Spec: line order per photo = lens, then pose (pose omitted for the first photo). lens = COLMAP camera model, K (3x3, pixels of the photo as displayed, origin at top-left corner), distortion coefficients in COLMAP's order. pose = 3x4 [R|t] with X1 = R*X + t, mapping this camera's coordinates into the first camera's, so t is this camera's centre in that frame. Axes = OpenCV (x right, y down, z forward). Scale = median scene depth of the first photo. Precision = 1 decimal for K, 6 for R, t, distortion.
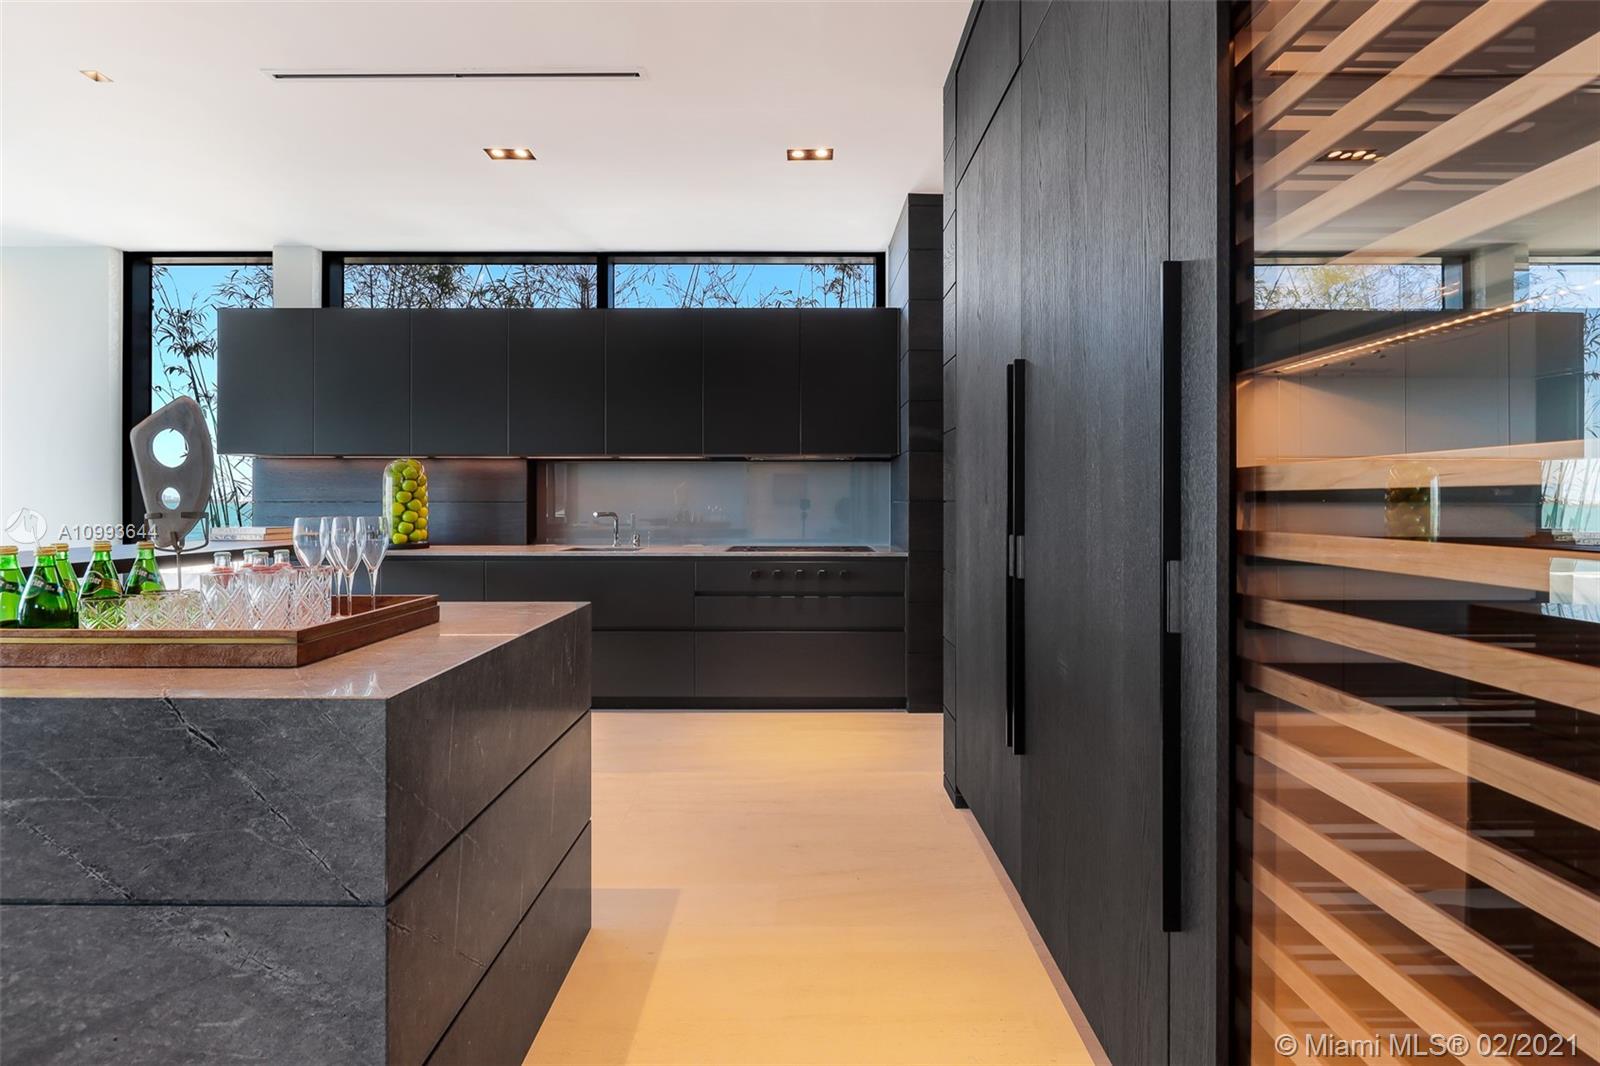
lens RADIAL K [[682.0, 0, 801.6], [0, 682.0, 508.3], [0, 0, 1]] dist [0.000466, -0.000436]
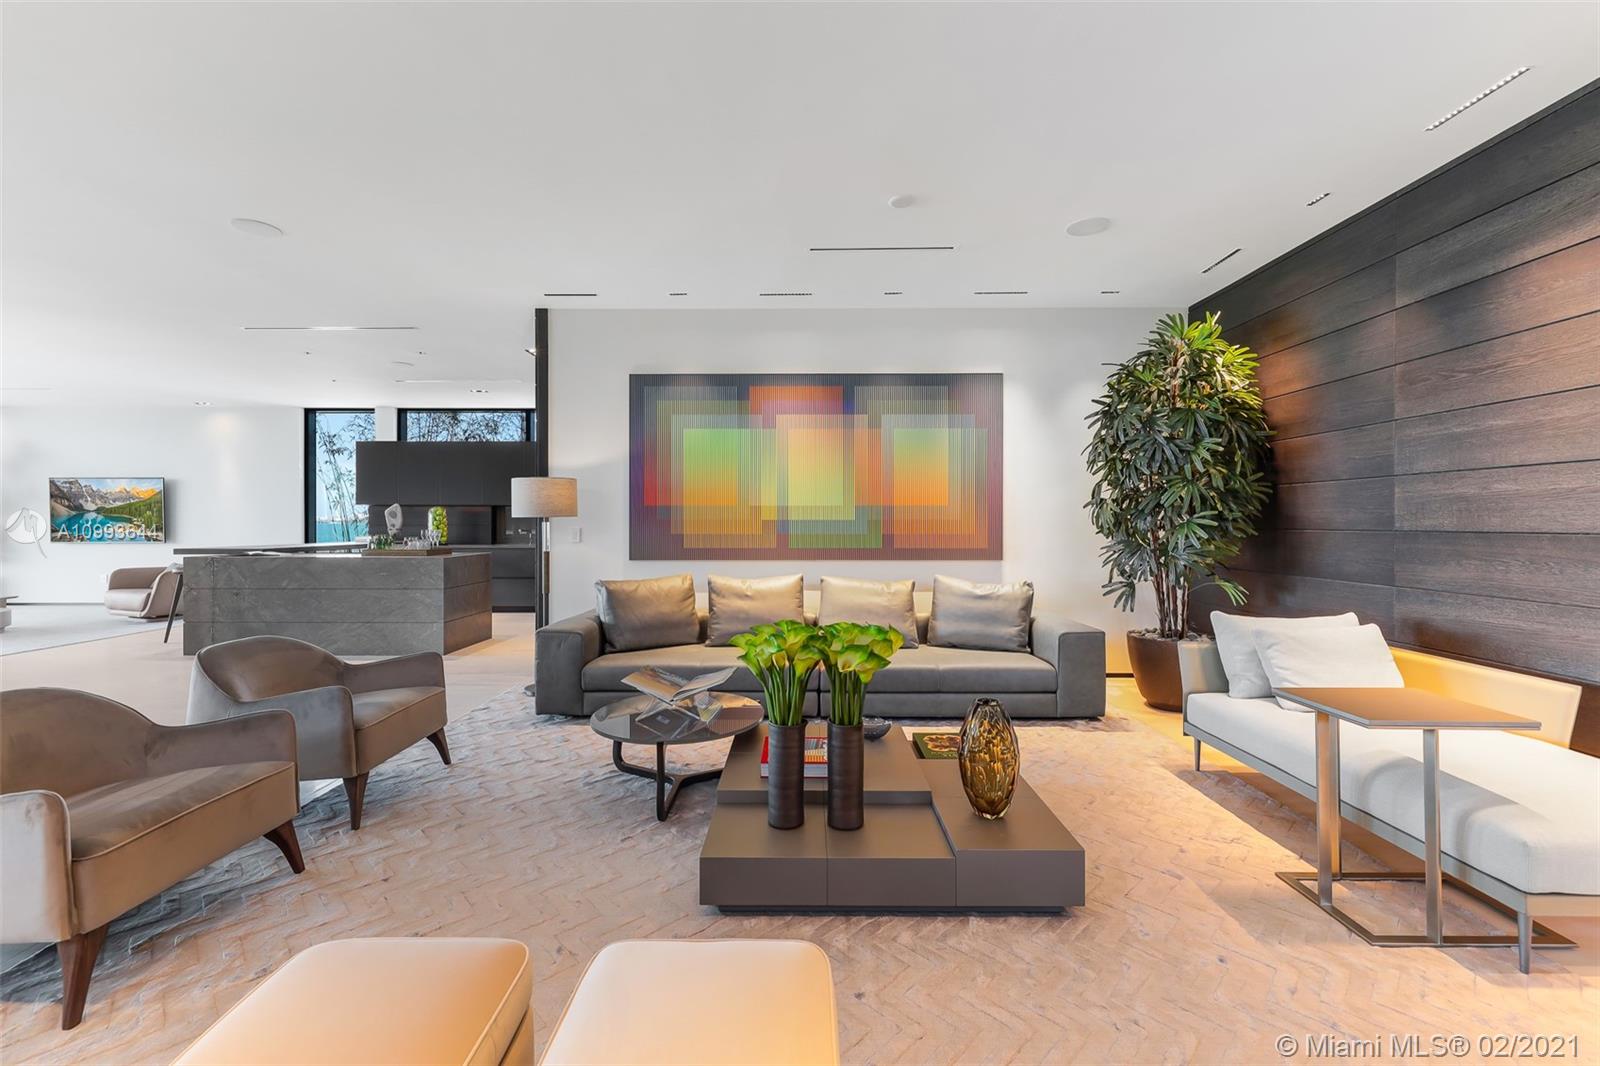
lens RADIAL K [[669.0, 0, 802.4], [0, 669.0, 525.4], [0, 0, 1]] dist [0.001376, 0.000077]
pose [[0.999983, 0.000925, -0.005832, 0.808915], [-0.000952, 0.999989, -0.004584, 0.000409], [0.005828, 0.004590, 0.999972, -1.522861]]
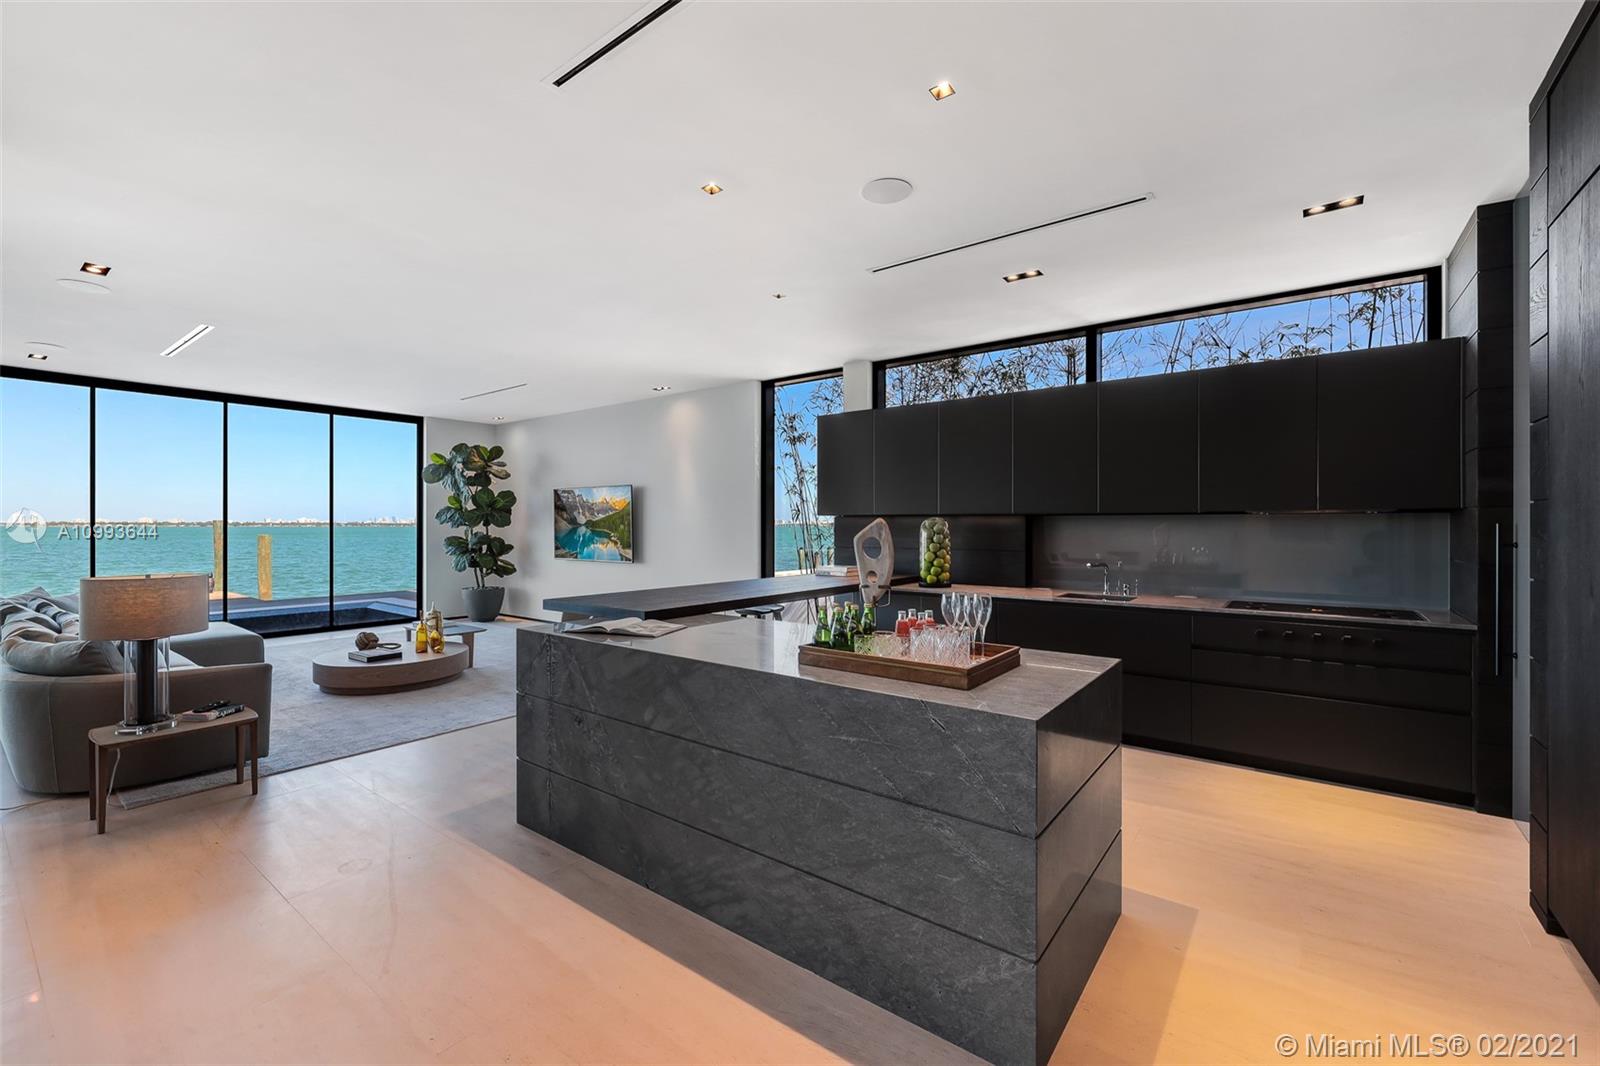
lens RADIAL K [[669.0, 0, 802.4], [0, 669.0, 525.4], [0, 0, 1]] dist [0.001376, 0.000077]
pose [[0.798735, 0.000156, -0.601683, -0.016716], [-0.004550, 0.999973, -0.005780, -0.059186], [0.601666, 0.007354, 0.798714, -0.208695]]
